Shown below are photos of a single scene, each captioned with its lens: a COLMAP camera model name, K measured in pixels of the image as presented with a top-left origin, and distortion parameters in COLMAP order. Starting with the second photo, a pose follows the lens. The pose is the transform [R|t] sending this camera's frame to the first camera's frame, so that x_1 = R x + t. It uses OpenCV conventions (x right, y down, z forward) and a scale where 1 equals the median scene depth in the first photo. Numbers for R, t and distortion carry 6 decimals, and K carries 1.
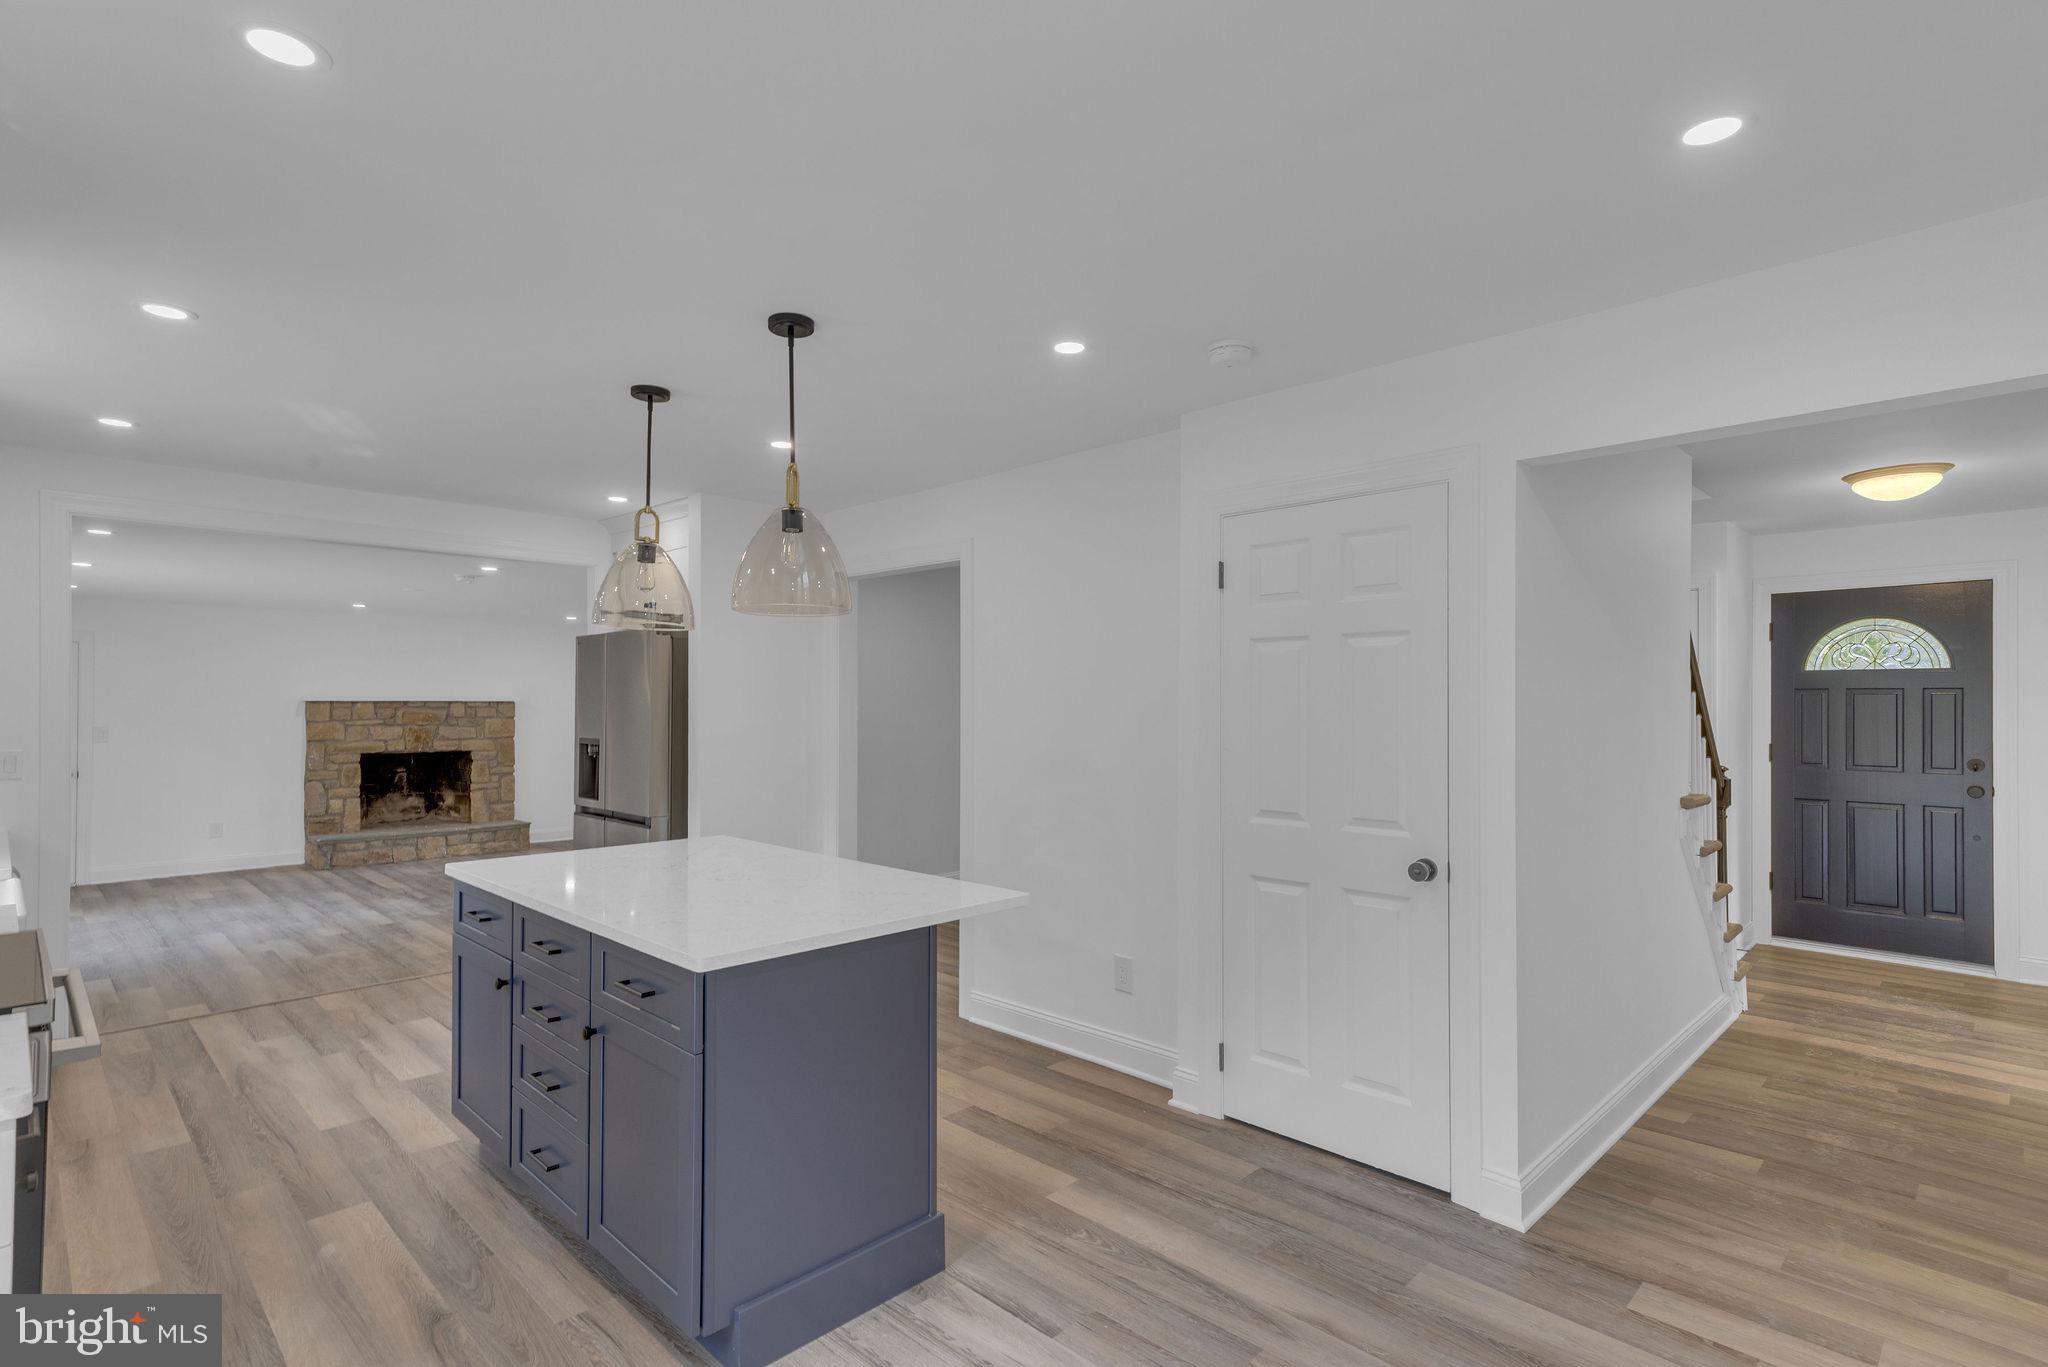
lens RADIAL K [[1000.2, 0, 1044.3], [0, 1000.2, 703.8], [0, 0, 1]] dist [-0.004179, -0.000150]
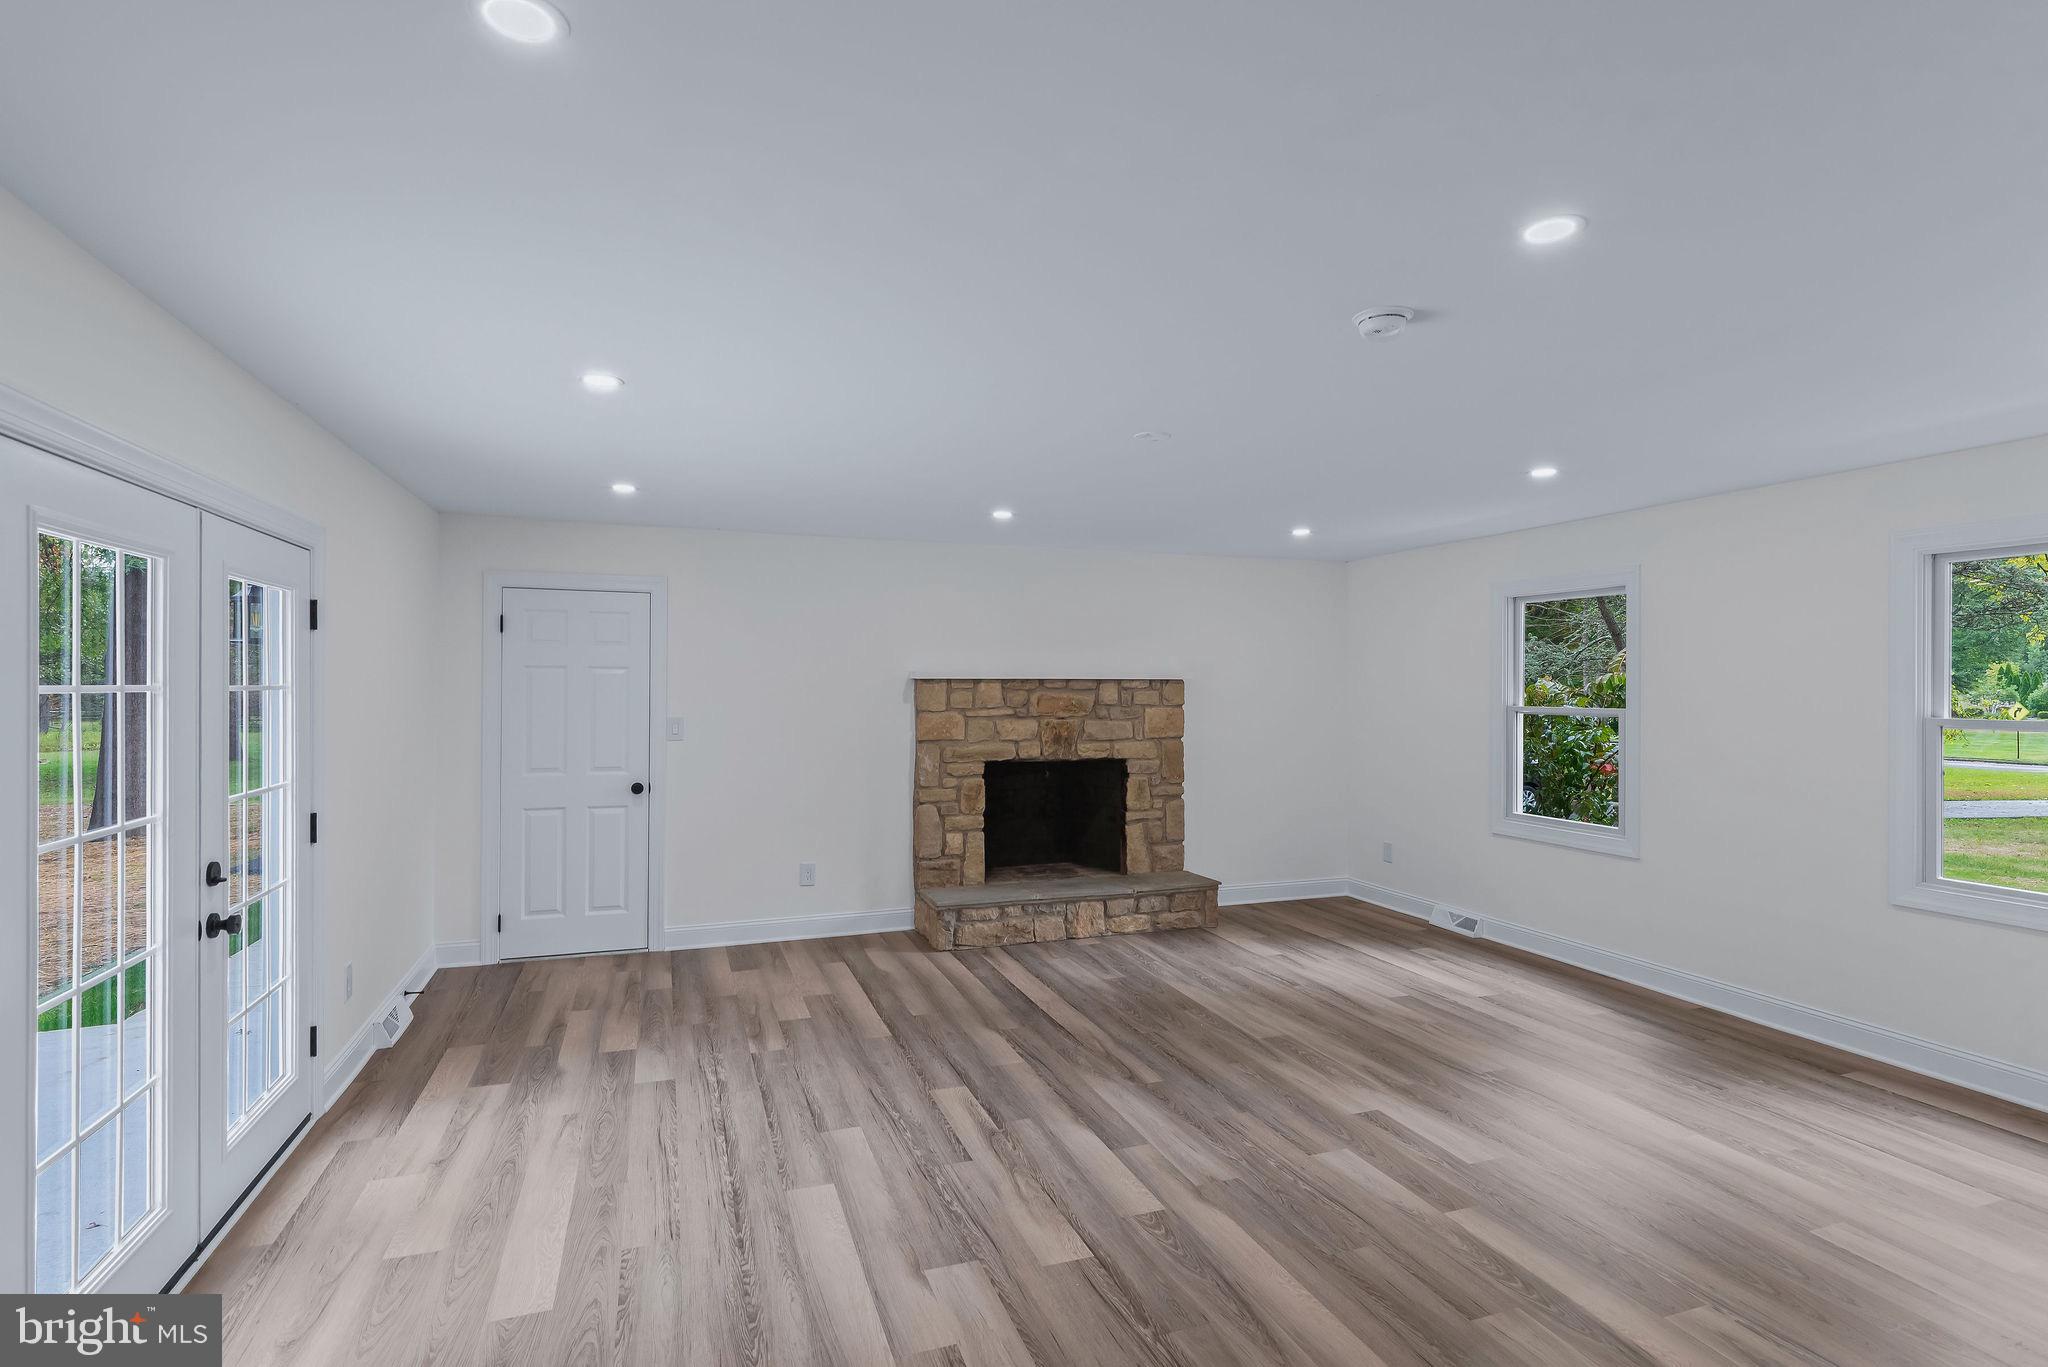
lens RADIAL K [[1000.2, 0, 1022.1], [0, 1000.2, 679.5], [0, 0, 1]] dist [-0.004179, -0.000150]
pose [[0.900872, 0.001799, -0.434081, -0.380276], [-0.004047, 0.999983, -0.004255, 0.000167], [0.434066, 0.005590, 0.900864, 0.427743]]
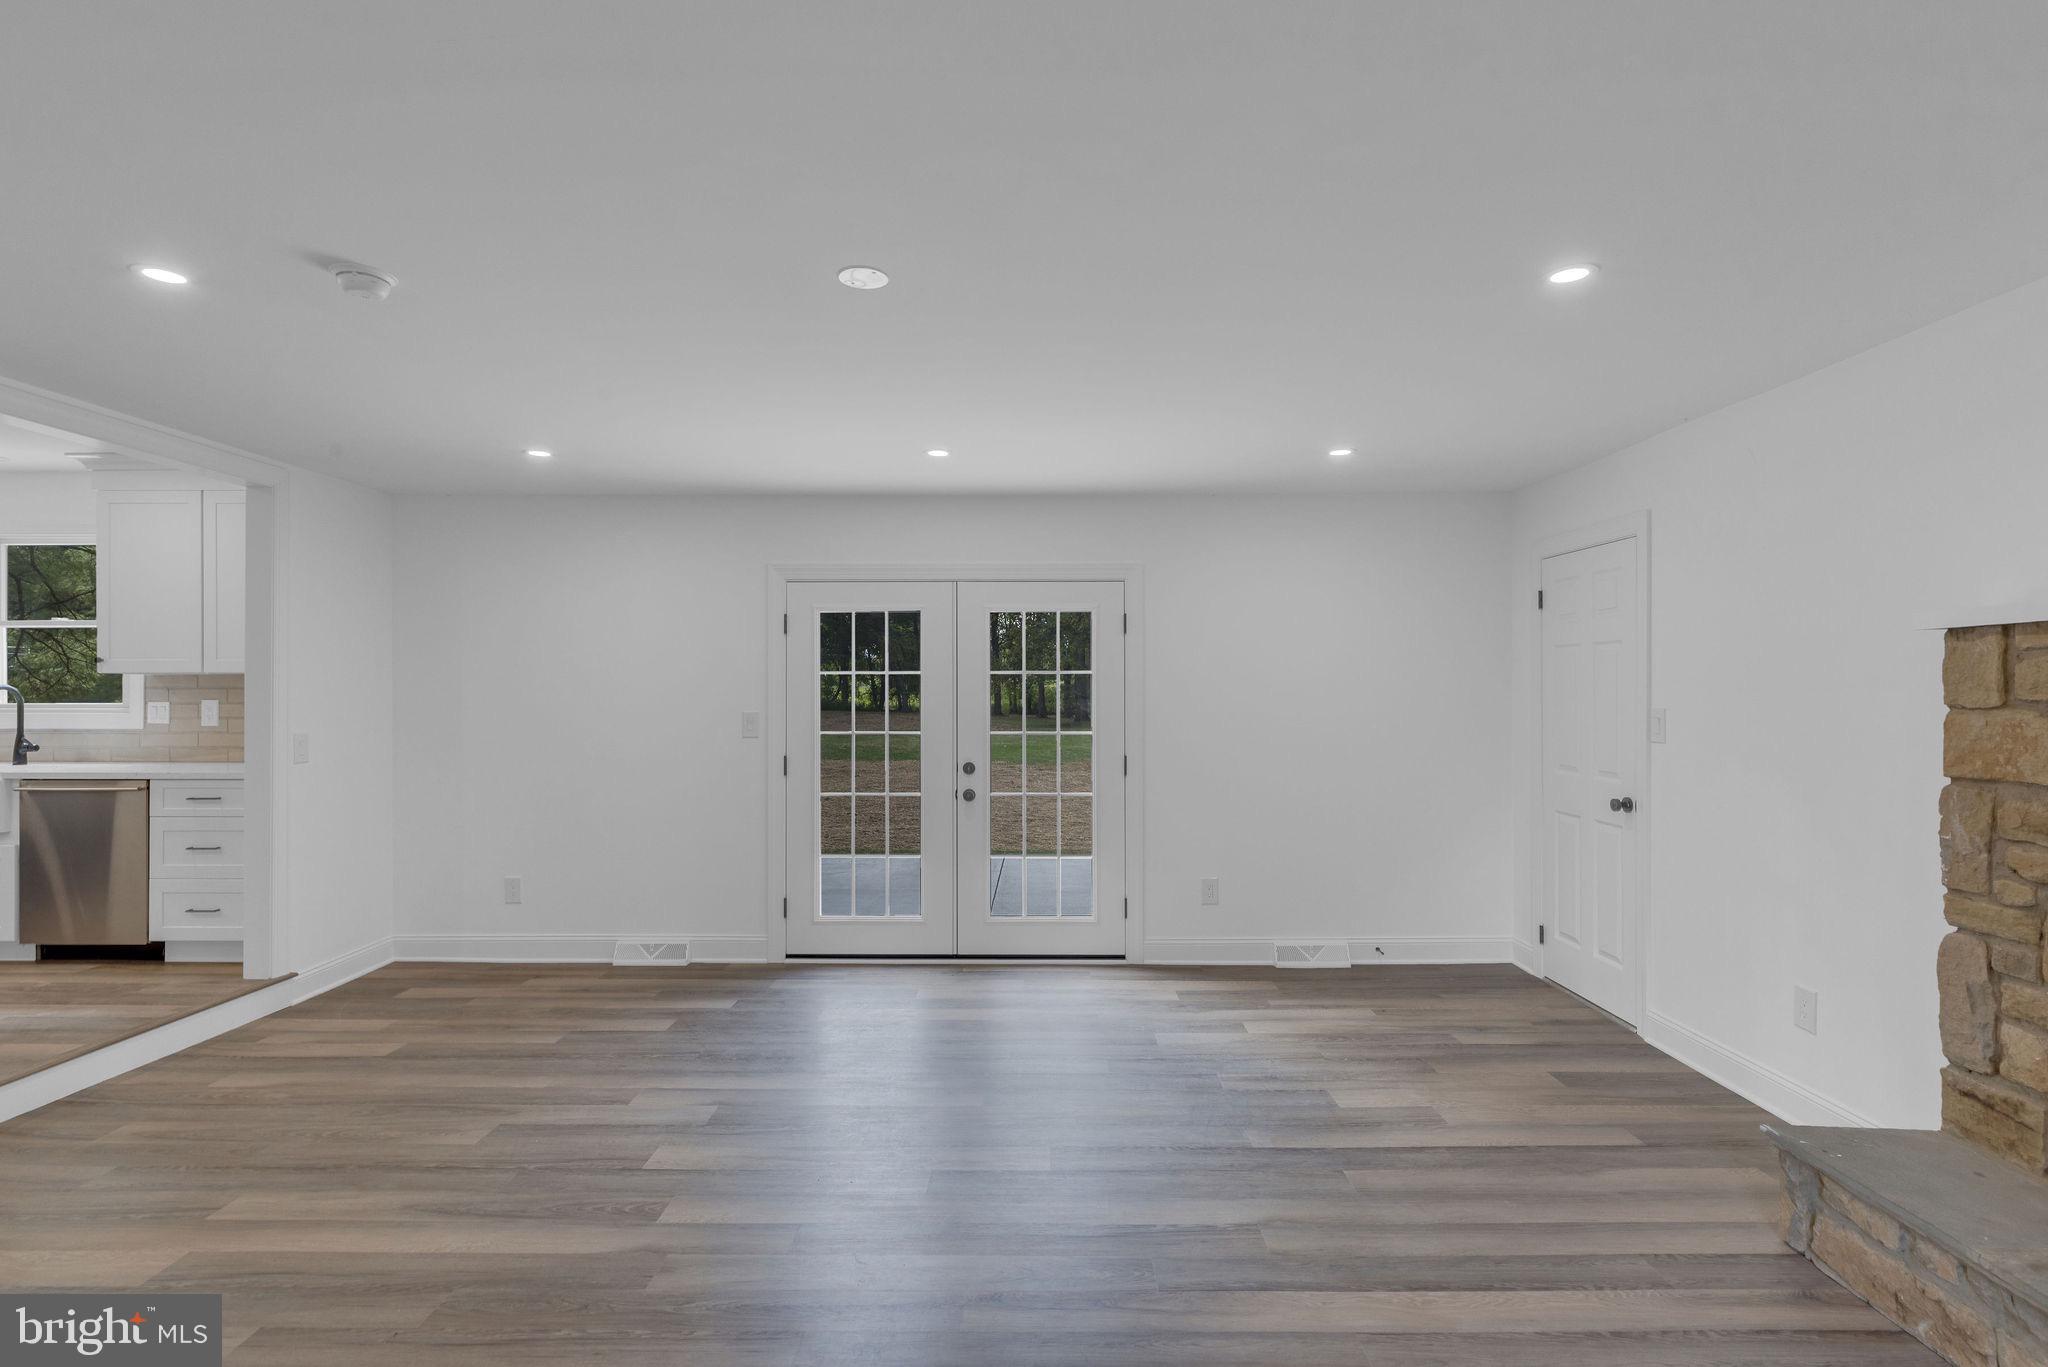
lens RADIAL K [[1000.2, 0, 1034.6], [0, 1000.2, 687.5], [0, 0, 1]] dist [-0.004179, -0.000150]
pose [[-0.717959, -0.000217, -0.696086, -0.356208], [0.003554, 0.999986, -0.003977, 0.012555], [0.696077, -0.005329, -0.717948, 0.974263]]
